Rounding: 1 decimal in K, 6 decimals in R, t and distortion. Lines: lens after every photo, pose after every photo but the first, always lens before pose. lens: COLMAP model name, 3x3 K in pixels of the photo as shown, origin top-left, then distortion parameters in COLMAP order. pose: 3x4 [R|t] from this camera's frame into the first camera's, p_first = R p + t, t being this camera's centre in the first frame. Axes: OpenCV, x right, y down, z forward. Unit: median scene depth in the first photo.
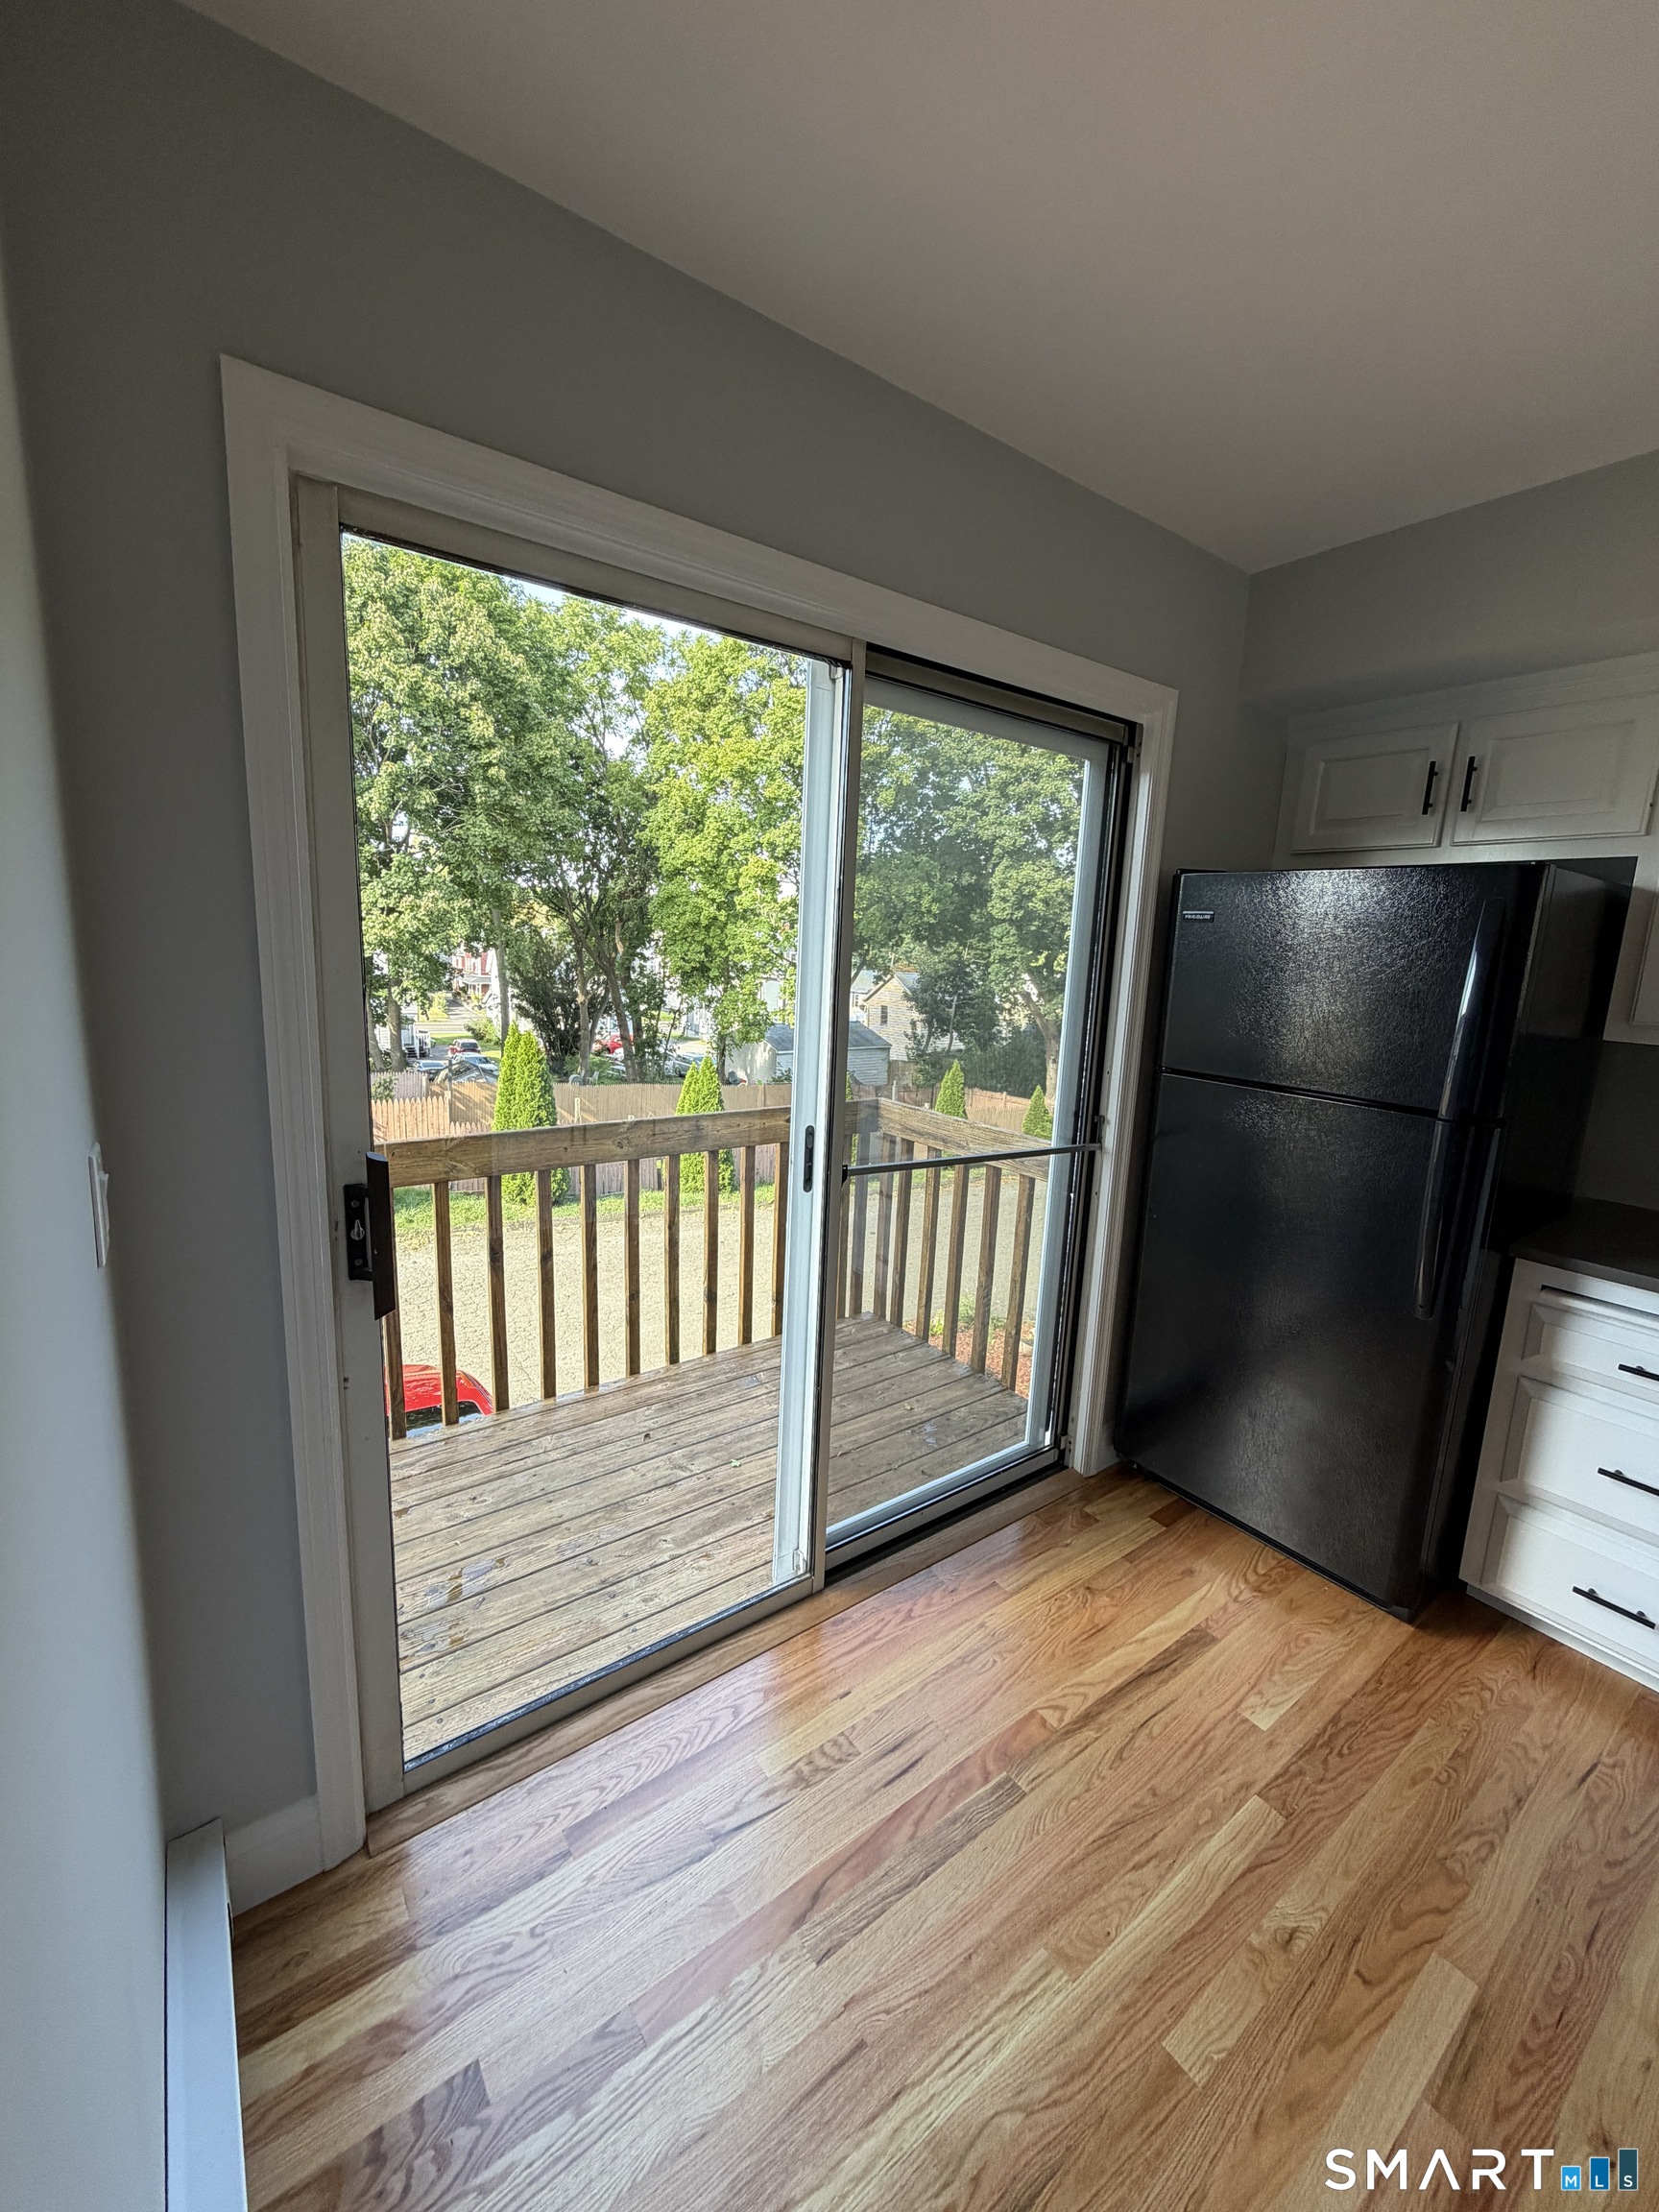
lens RADIAL K [[879.0, 0, 828.8], [0, 879.0, 1102.5], [0, 0, 1]] dist [0.001554, 0.000487]
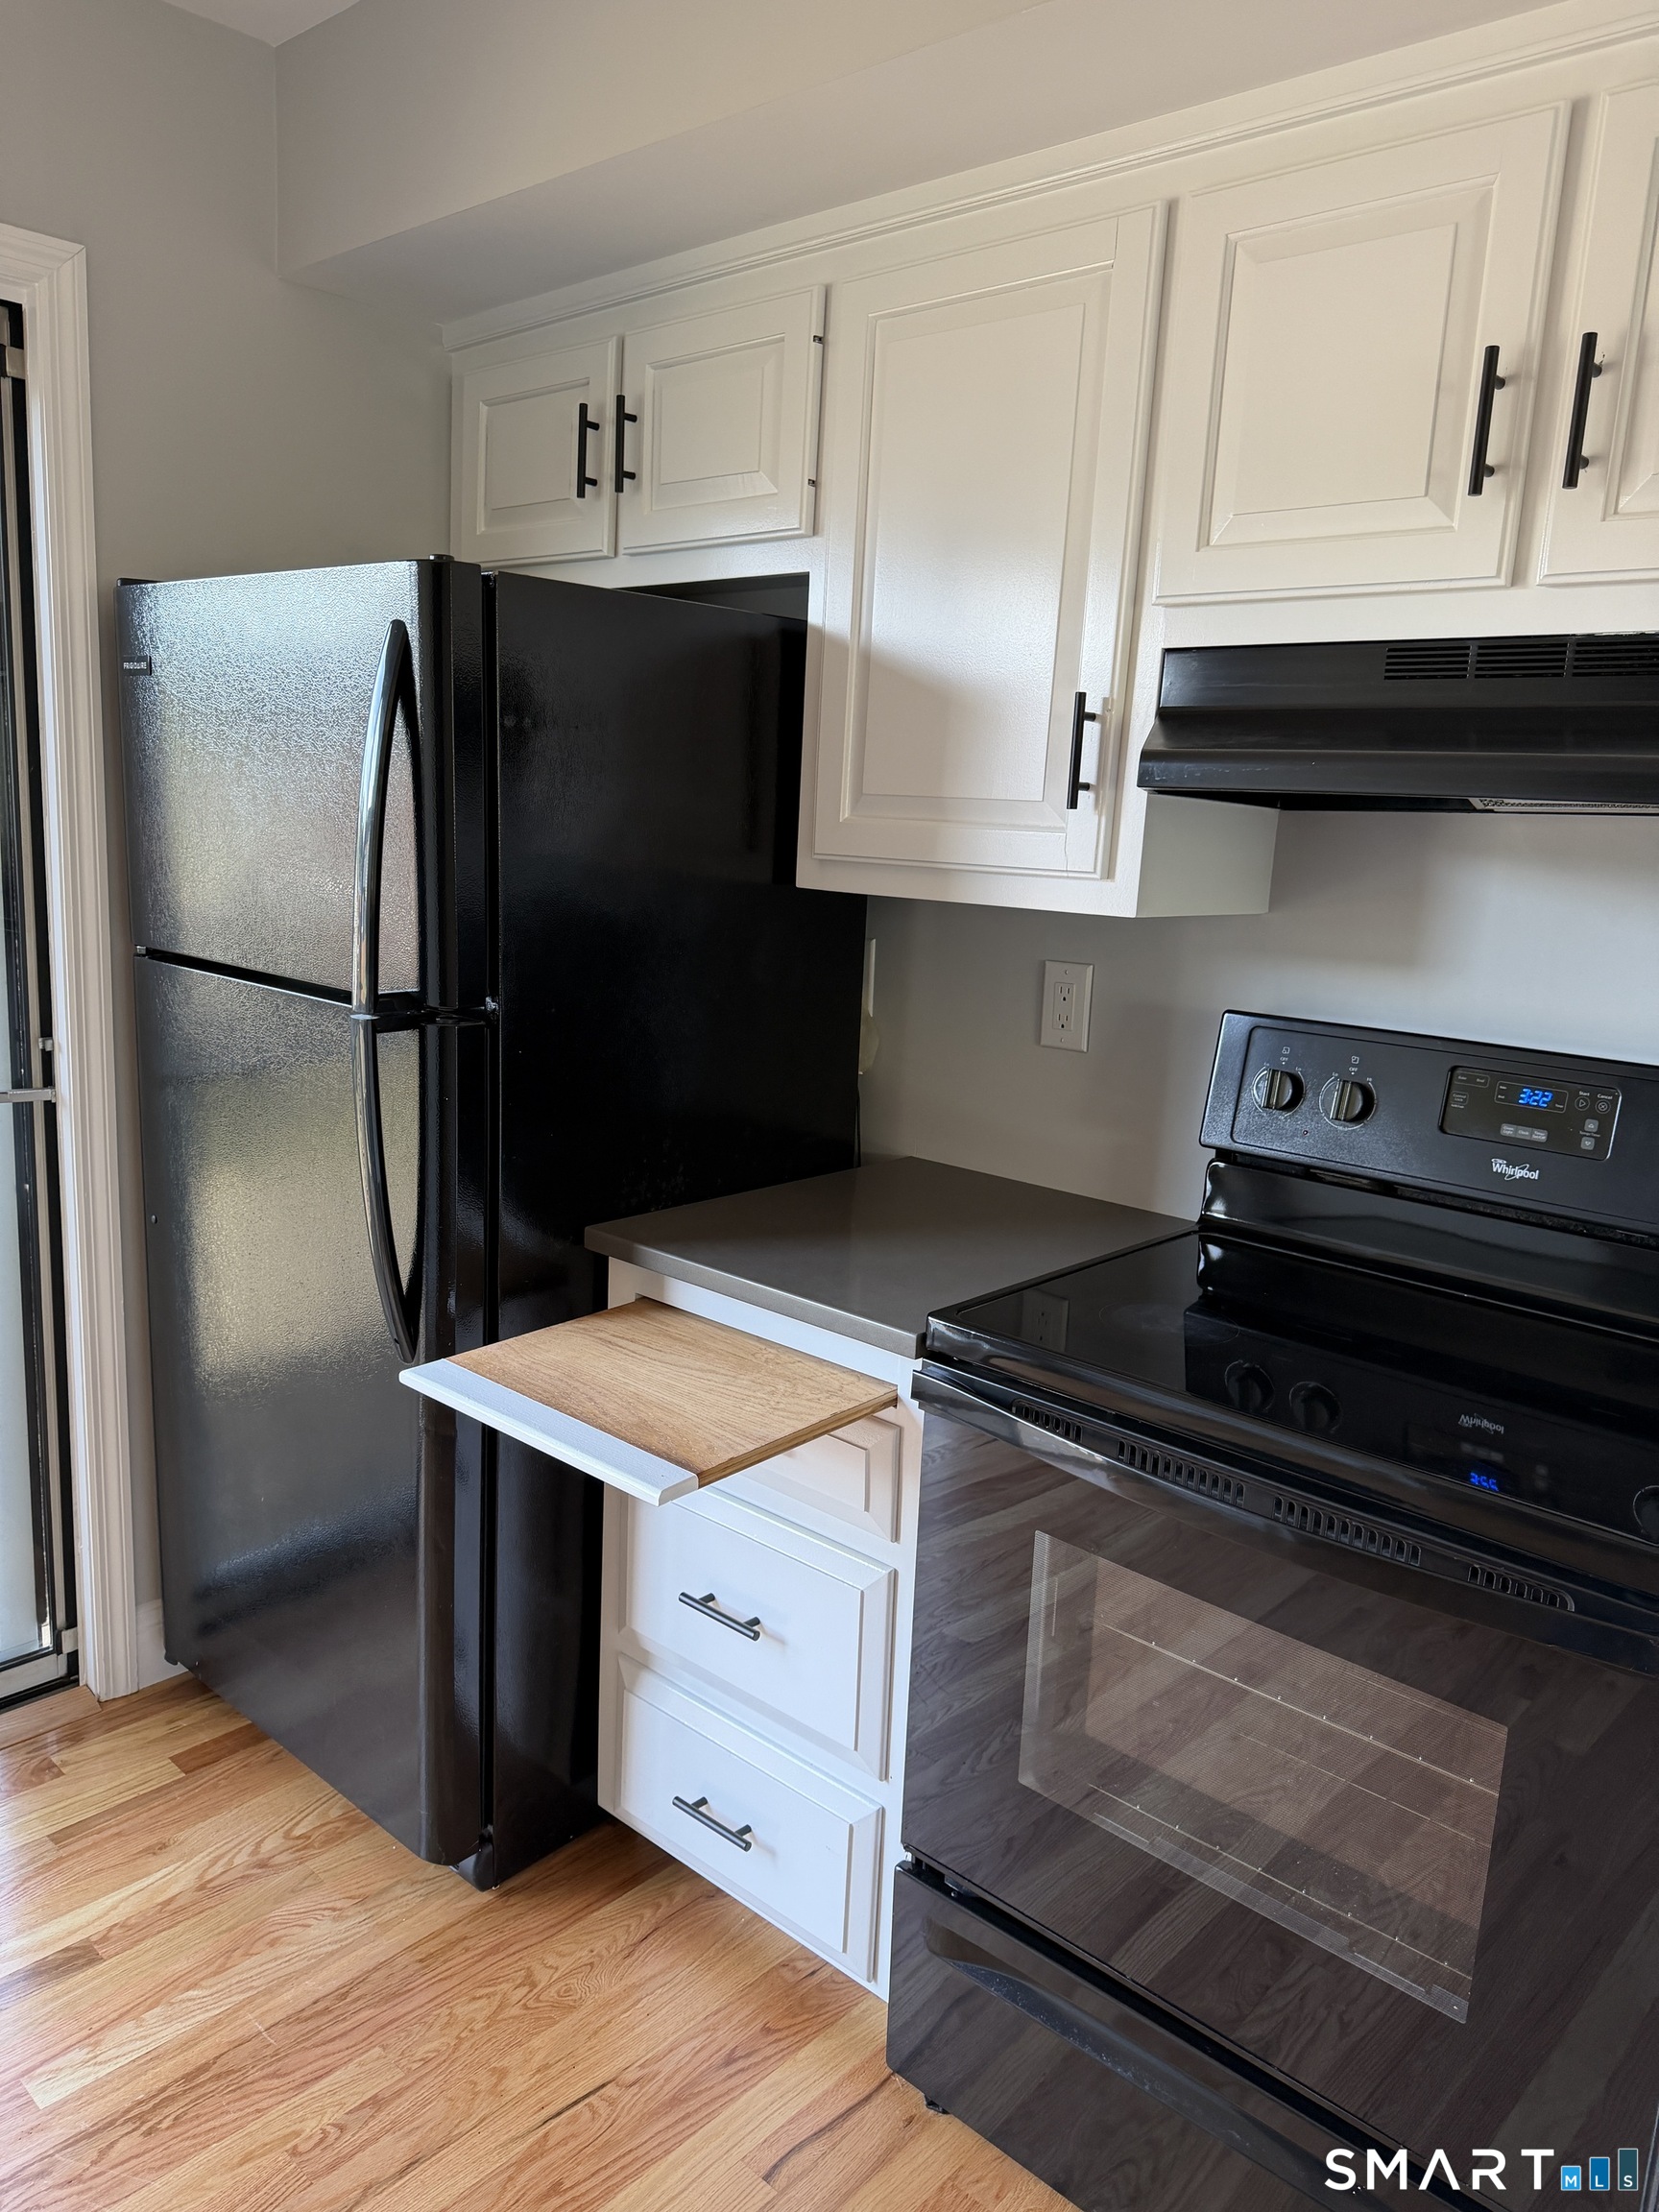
lens RADIAL K [[1569.7, 0, 826.0], [0, 1569.7, 1125.6], [0, 0, 1]] dist [-0.006883, -0.006788]
pose [[0.981896, -0.032009, 0.186697, 0.720219], [0.025993, 0.999064, 0.034585, 0.056609], [-0.187630, -0.029106, 0.981809, -0.047648]]
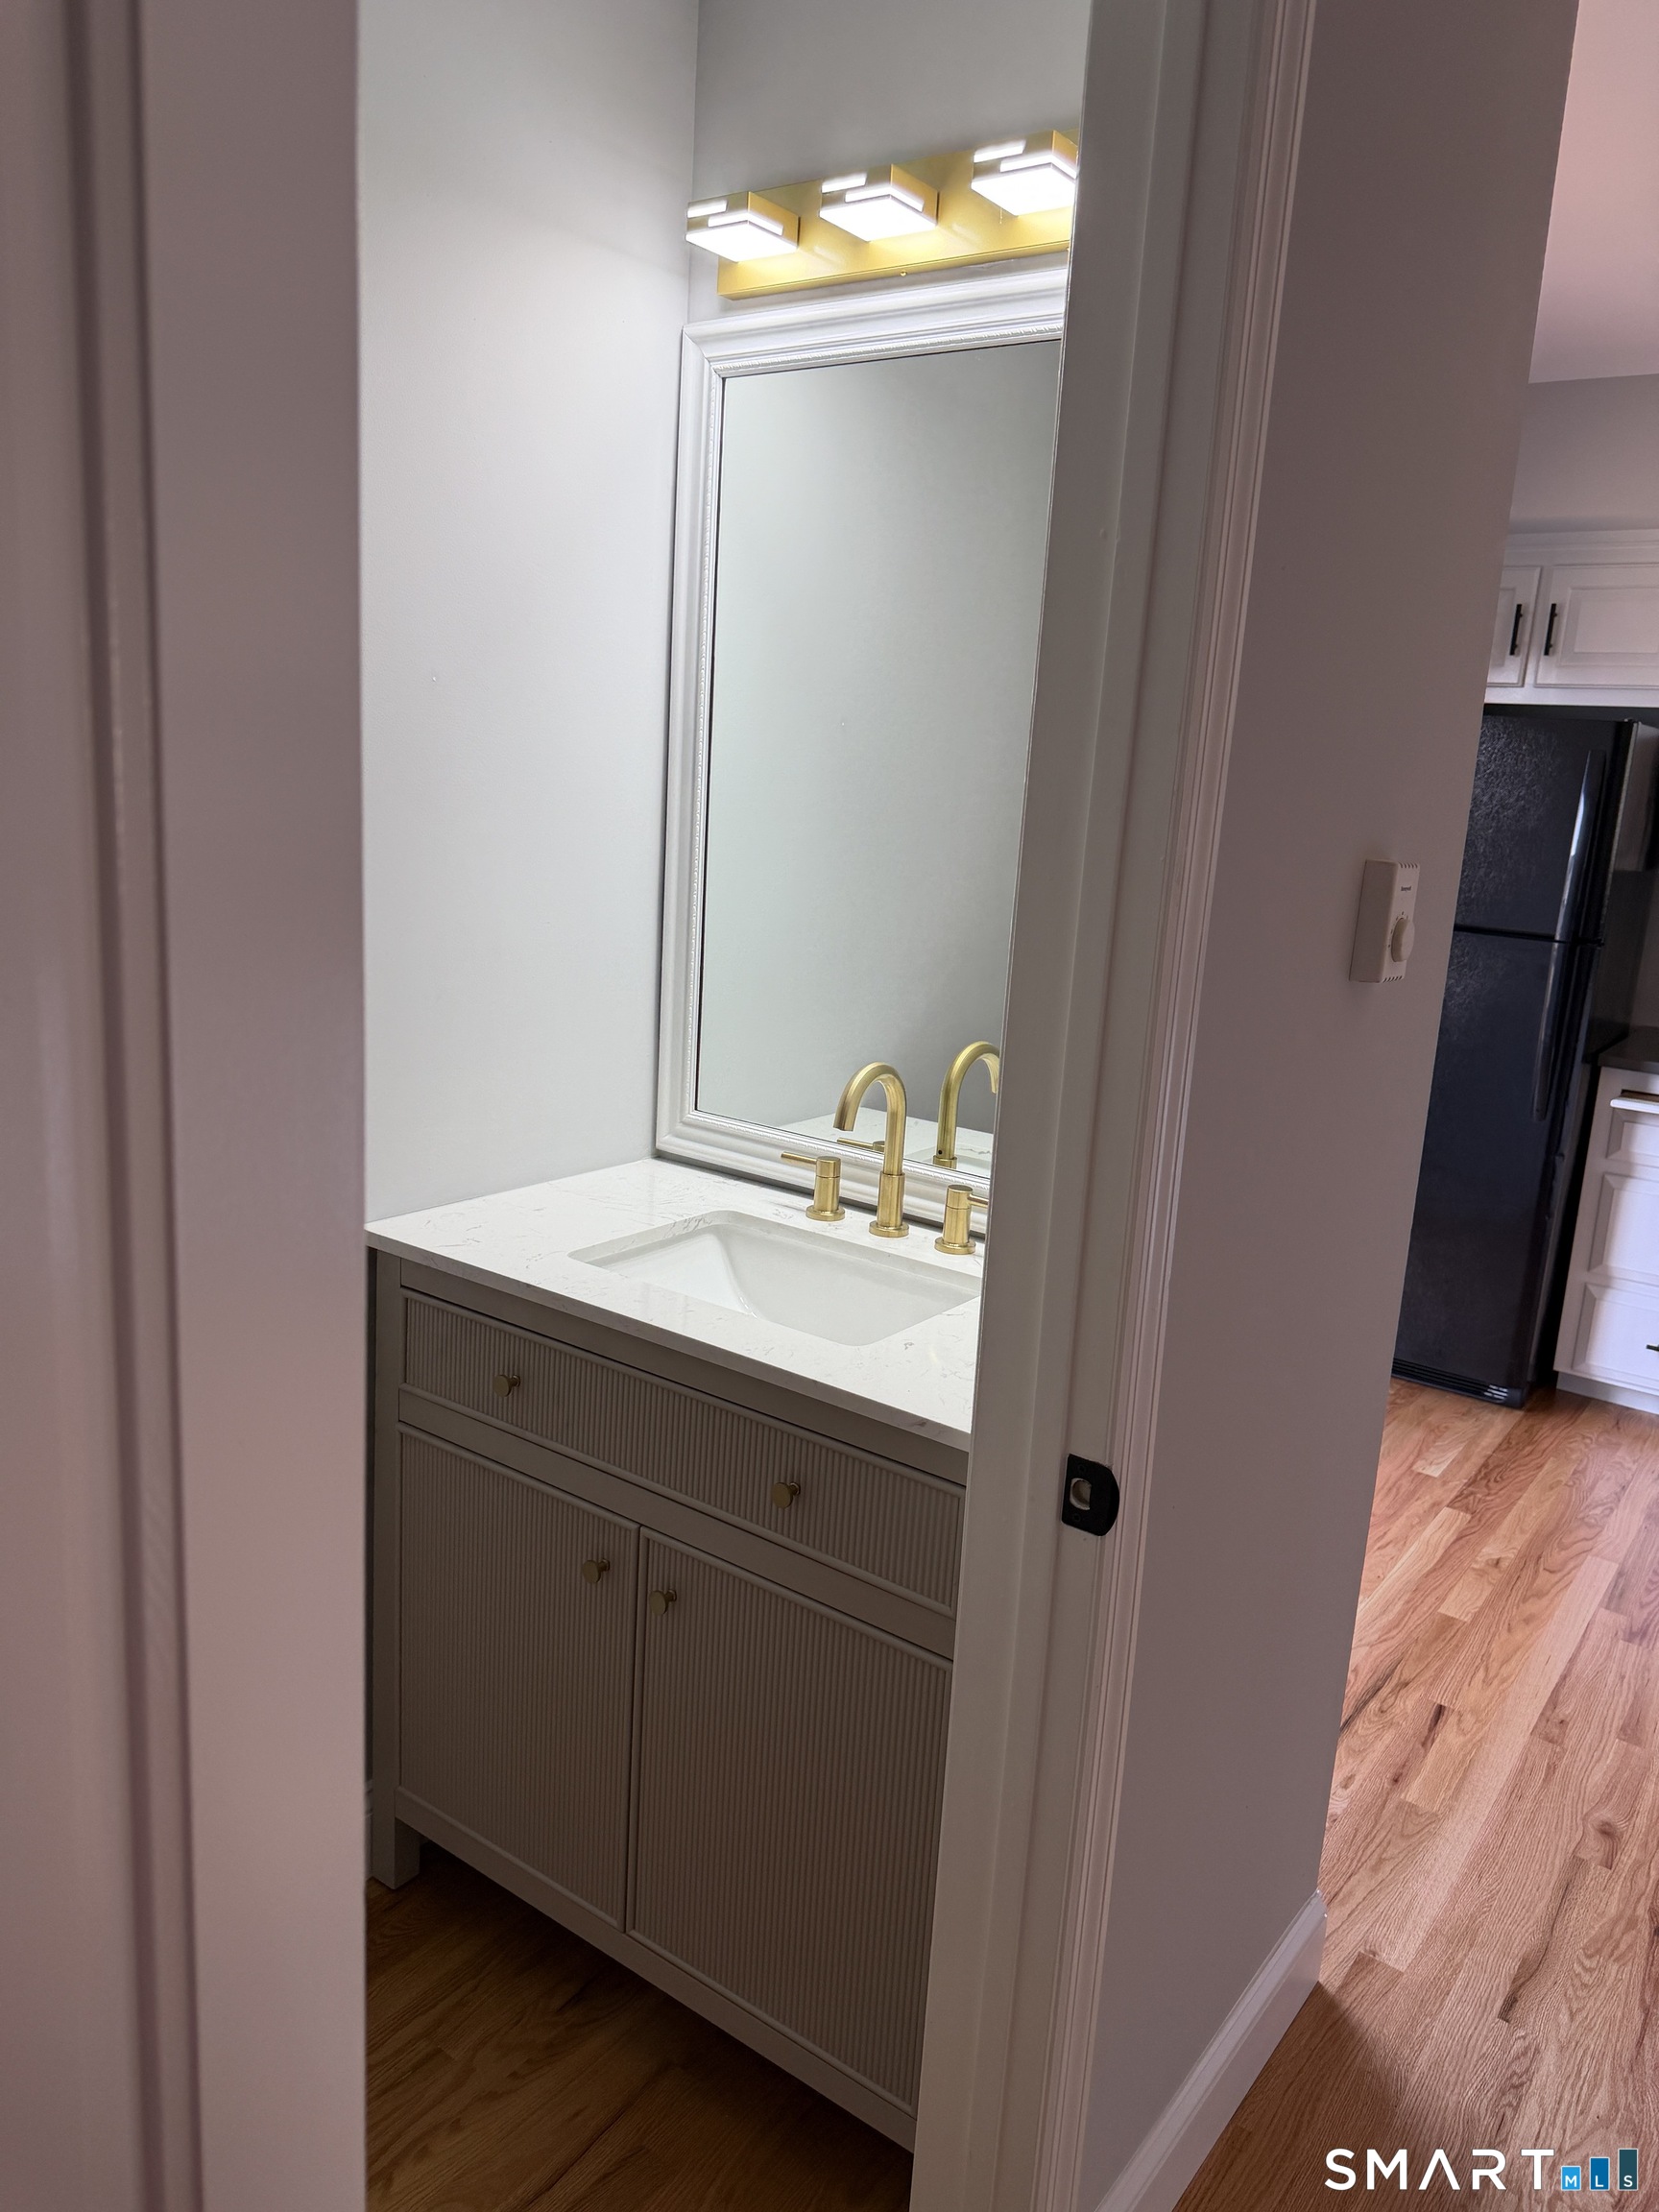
lens RADIAL K [[1586.2, 0, 829.5], [0, 1586.2, 1106.0], [0, 0, 1]] dist [0.071115, -0.113557]
pose [[0.954104, -0.047780, 0.295641, -0.751784], [0.033045, 0.997959, 0.054642, 0.078834], [-0.297648, -0.042365, 0.953735, -0.648106]]
